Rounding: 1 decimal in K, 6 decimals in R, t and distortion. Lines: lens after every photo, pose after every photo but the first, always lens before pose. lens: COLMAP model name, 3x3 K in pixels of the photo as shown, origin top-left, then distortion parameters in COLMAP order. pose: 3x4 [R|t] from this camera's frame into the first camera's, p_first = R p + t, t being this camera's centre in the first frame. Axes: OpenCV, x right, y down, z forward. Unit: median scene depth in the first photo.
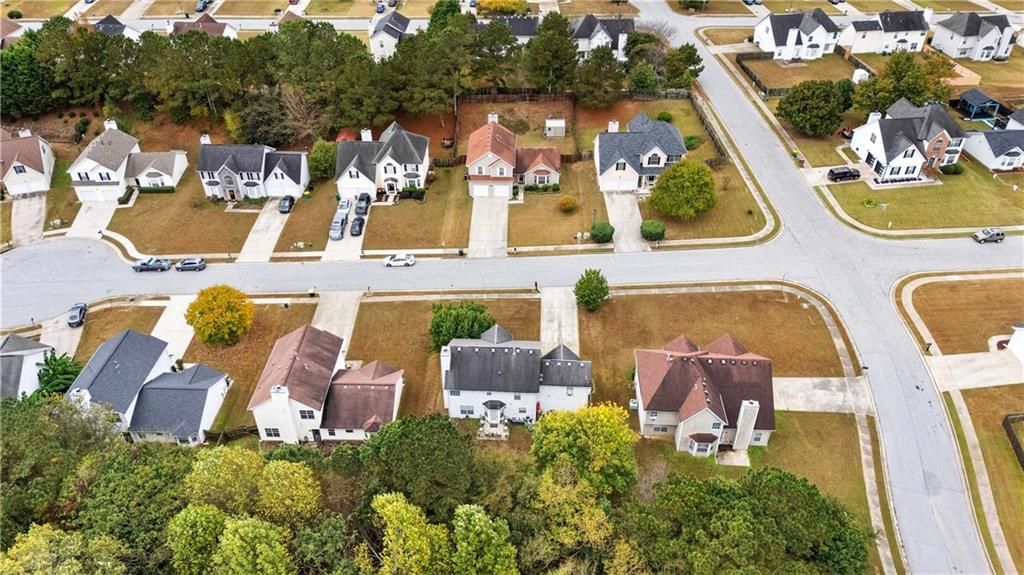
lens RADIAL K [[744.3, 0, 514.0], [0, 744.3, 289.1], [0, 0, 1]] dist [0.091737, -0.088283]
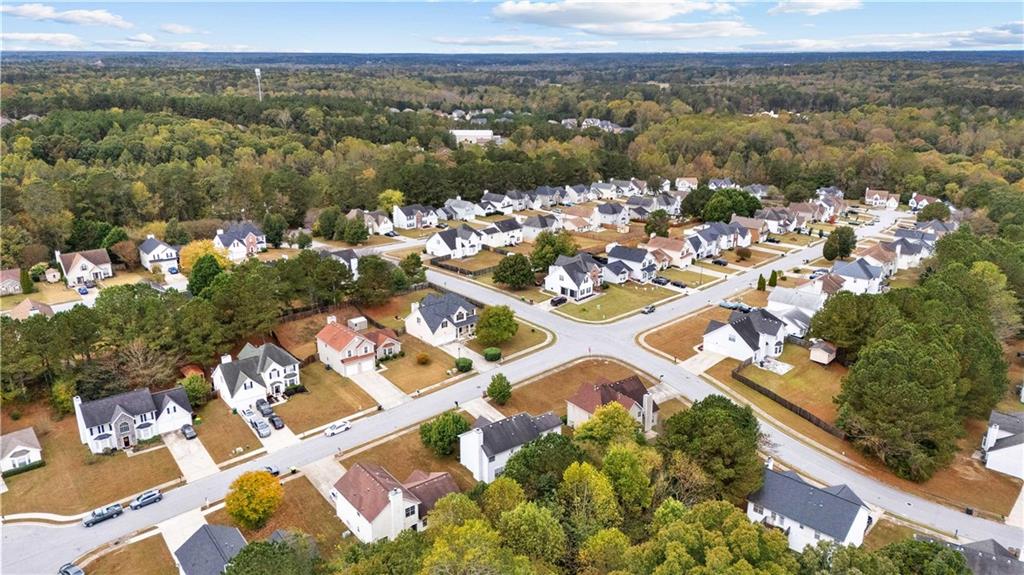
lens RADIAL K [[744.3, 0, 514.0], [0, 744.3, 289.1], [0, 0, 1]] dist [0.091737, -0.088283]
pose [[0.768218, -0.191846, 0.610767, -0.582808], [0.390407, 0.896499, -0.209455, 0.114361], [-0.507369, 0.399355, 0.763605, -0.138553]]
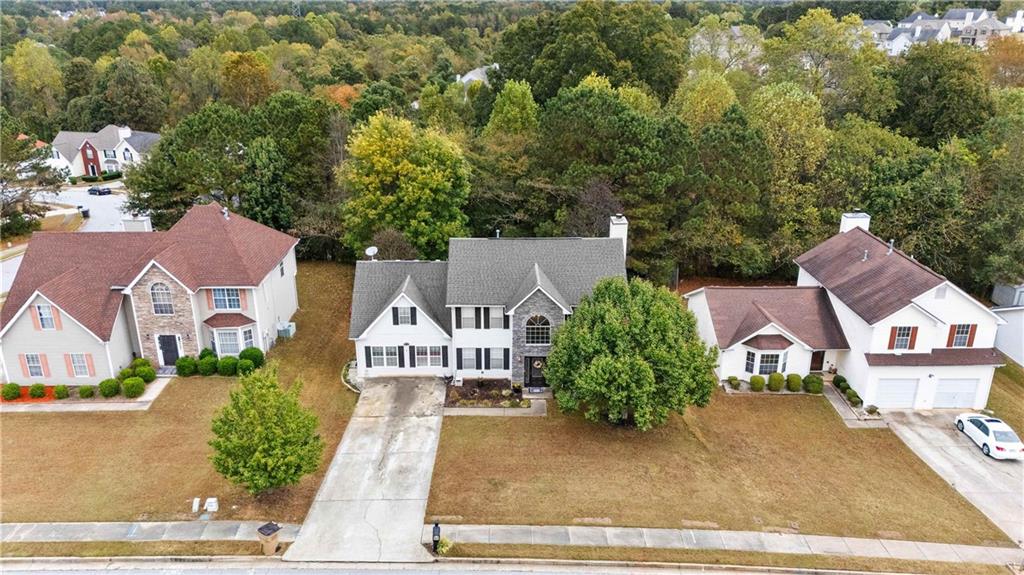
lens RADIAL K [[744.3, 0, 514.0], [0, 744.3, 289.1], [0, 0, 1]] dist [0.091737, -0.088283]
pose [[-0.998899, 0.016001, -0.044098, 0.009735], [-0.029497, 0.516708, 0.855653, -0.257366], [0.036477, 0.856012, -0.515667, 0.926902]]
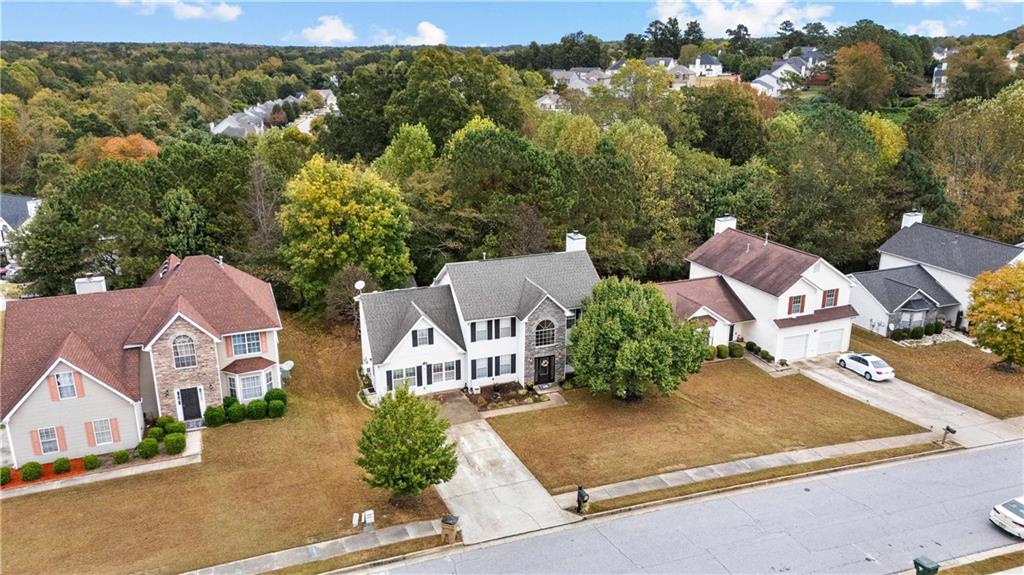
lens RADIAL K [[733.8, 0, 512.0], [0, 733.8, 287.5], [0, 0, 1]] dist [0.087434, -0.078937]
pose [[-0.920211, 0.119787, -0.372643, 0.148139], [-0.240992, 0.576803, 0.780526, -0.270107], [0.308438, 0.808053, -0.501913, 0.938325]]
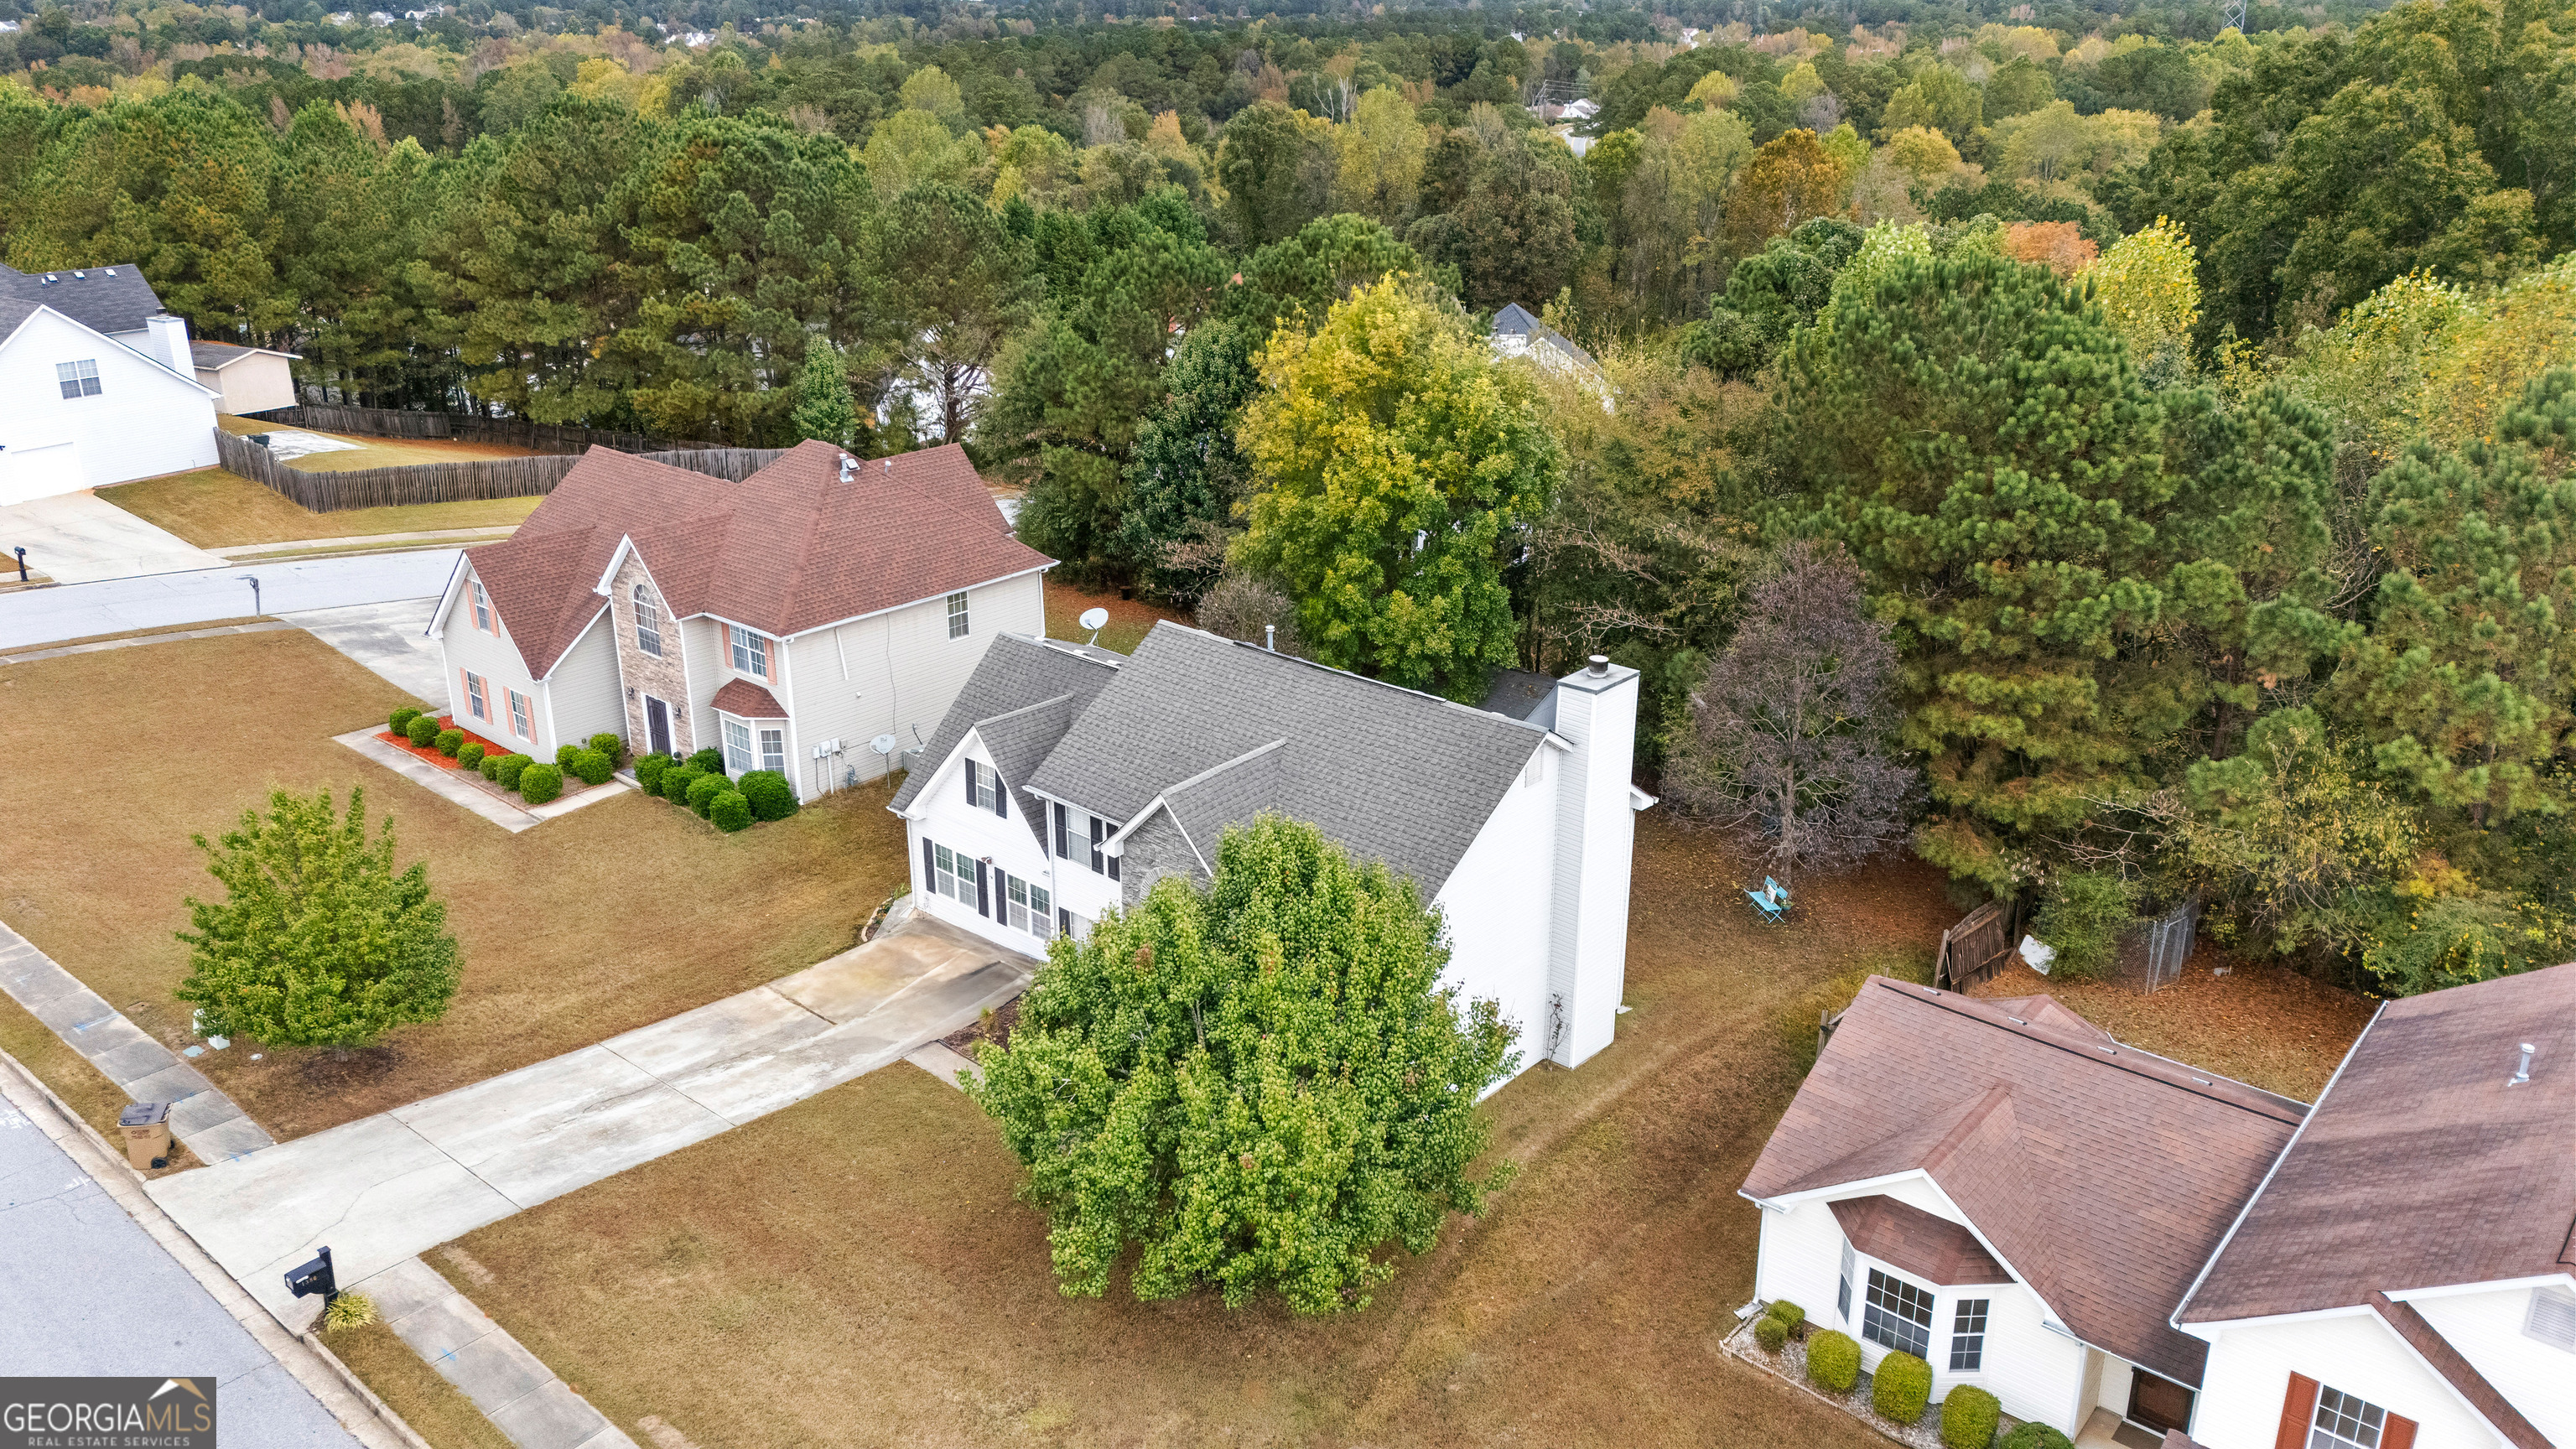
lens RADIAL K [[1872.5, 0, 1293.1], [0, 1872.5, 728.6], [0, 0, 1]] dist [0.091737, -0.088283]
pose [[-0.778711, -0.224780, 0.585734, -0.207958], [0.386398, 0.563701, 0.730026, -0.181142], [-0.494273, 0.794805, -0.352105, 0.835092]]
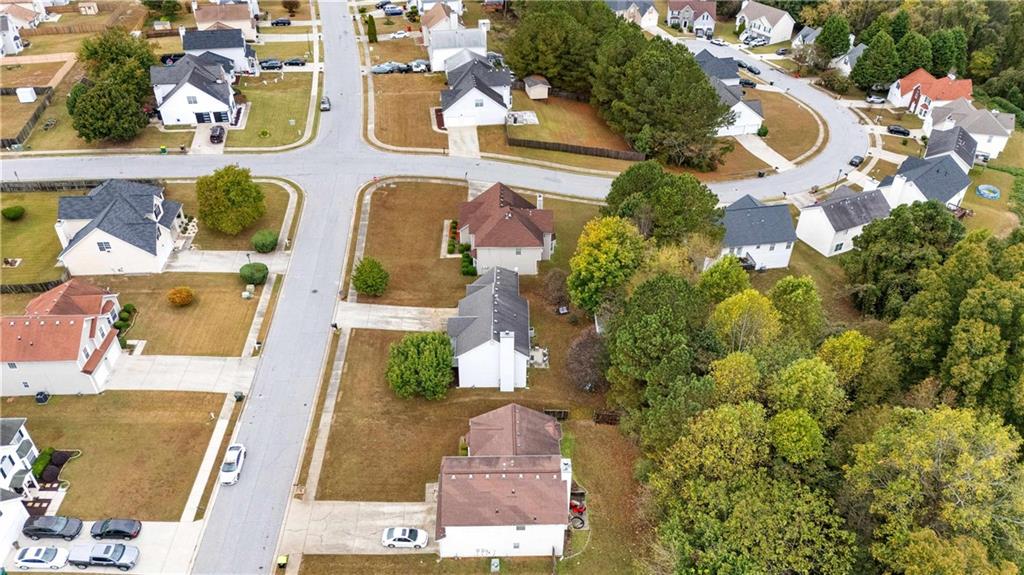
lens RADIAL K [[744.3, 0, 514.0], [0, 744.3, 289.1], [0, 0, 1]] dist [0.091737, -0.088283]
pose [[-0.058717, -0.597263, 0.799893, -0.587470], [0.607670, 0.614336, 0.503318, -0.307909], [-0.792016, 0.515624, 0.326867, 0.444707]]
